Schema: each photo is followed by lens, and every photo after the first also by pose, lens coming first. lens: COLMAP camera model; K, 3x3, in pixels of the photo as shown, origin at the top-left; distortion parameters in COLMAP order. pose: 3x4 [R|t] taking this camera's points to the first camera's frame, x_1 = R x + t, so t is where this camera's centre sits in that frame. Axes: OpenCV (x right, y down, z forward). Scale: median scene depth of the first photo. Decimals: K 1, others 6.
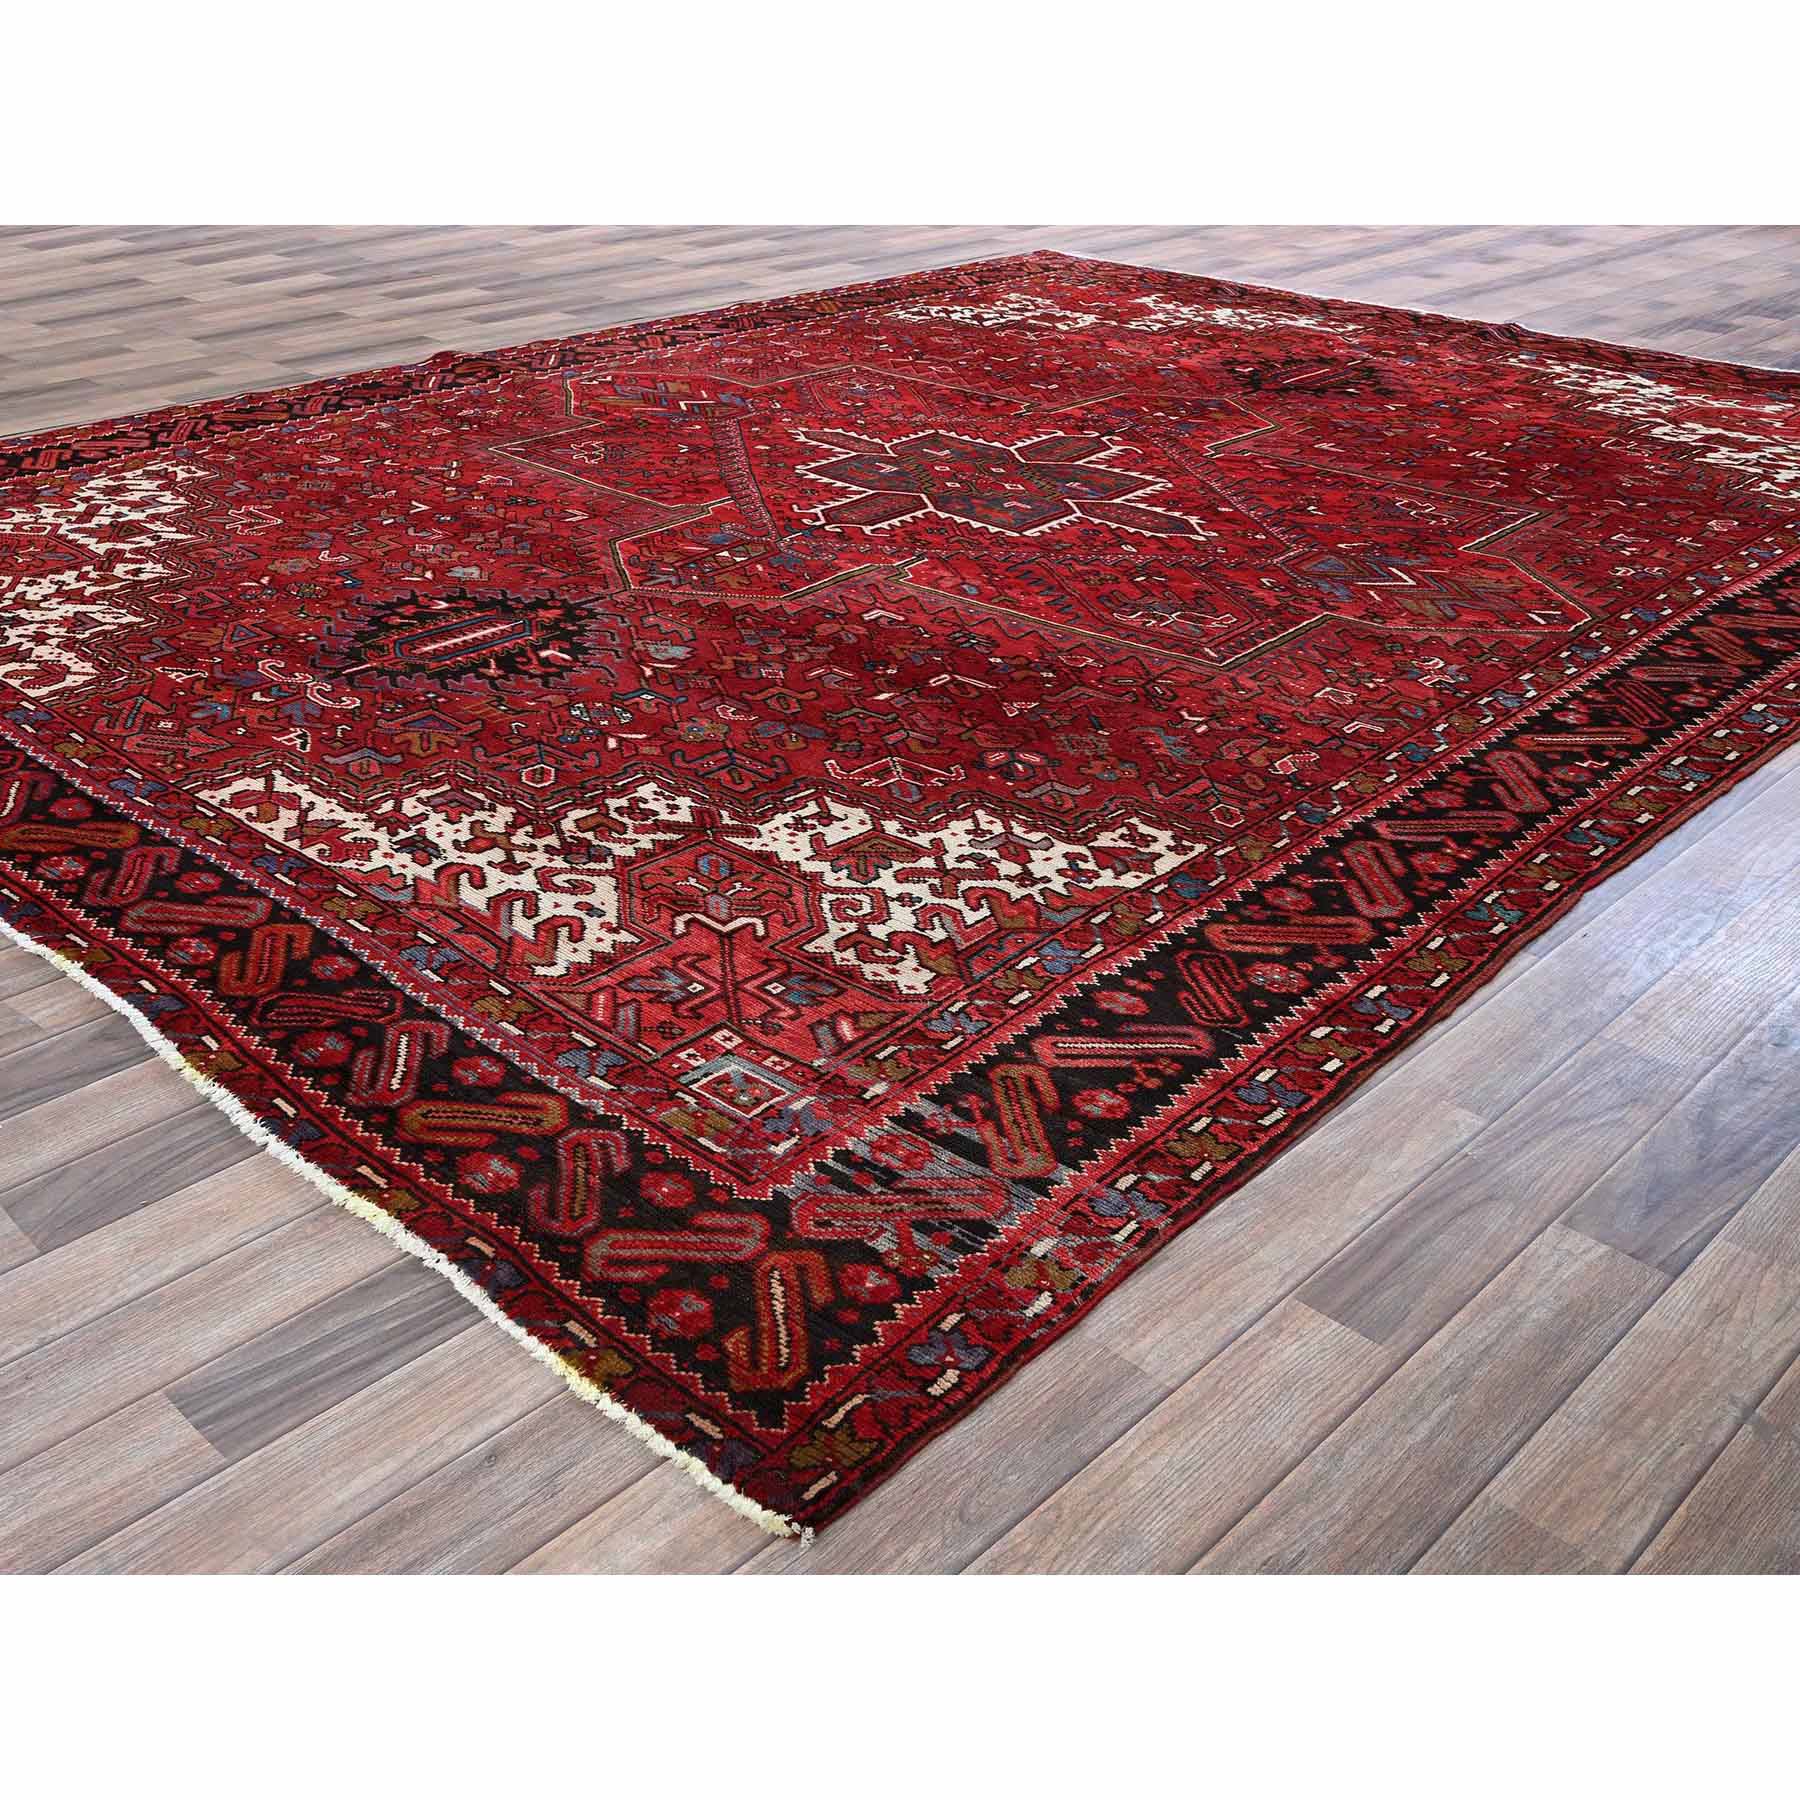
lens RADIAL K [[1846.5, 0, 900.0], [0, 1846.5, 900.0], [0, 0, 1]] dist [0.000771, 0.009862]
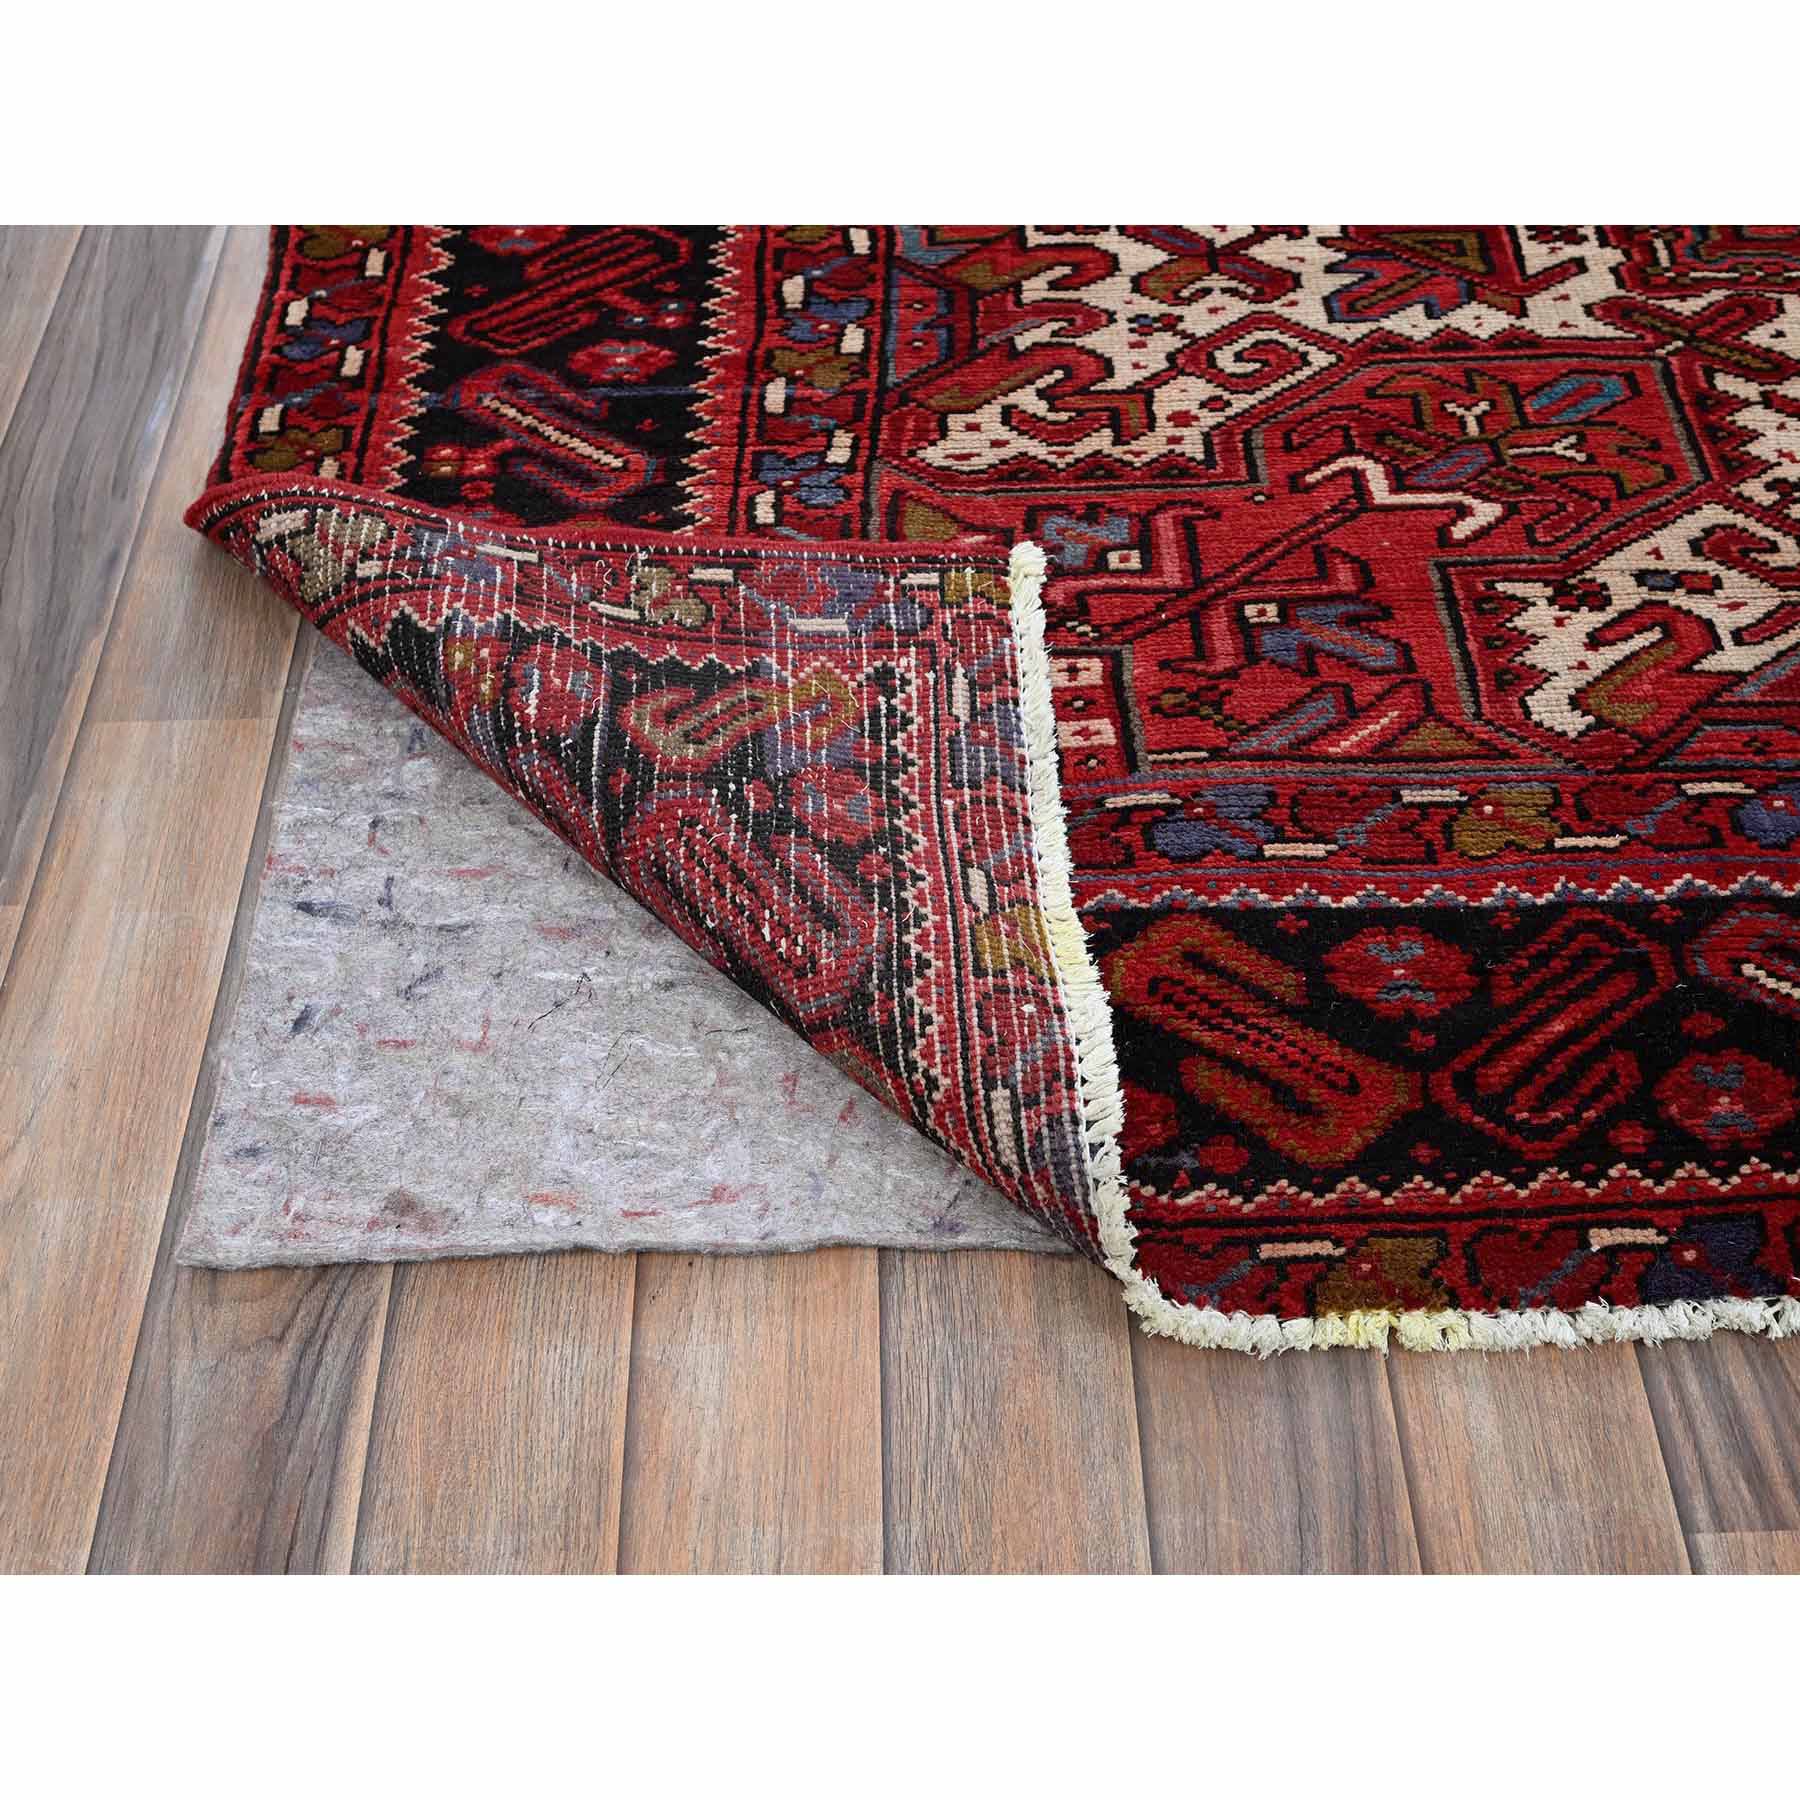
lens RADIAL K [[2198.9, 0, 900.0], [0, 2198.9, 900.0], [0, 0, 1]] dist [0.010957, 0.008230]
pose [[0.708565, -0.546289, 0.446659, -0.912528], [0.337501, 0.818248, 0.465363, -0.401126], [-0.619700, -0.178992, 0.764155, 0.864920]]
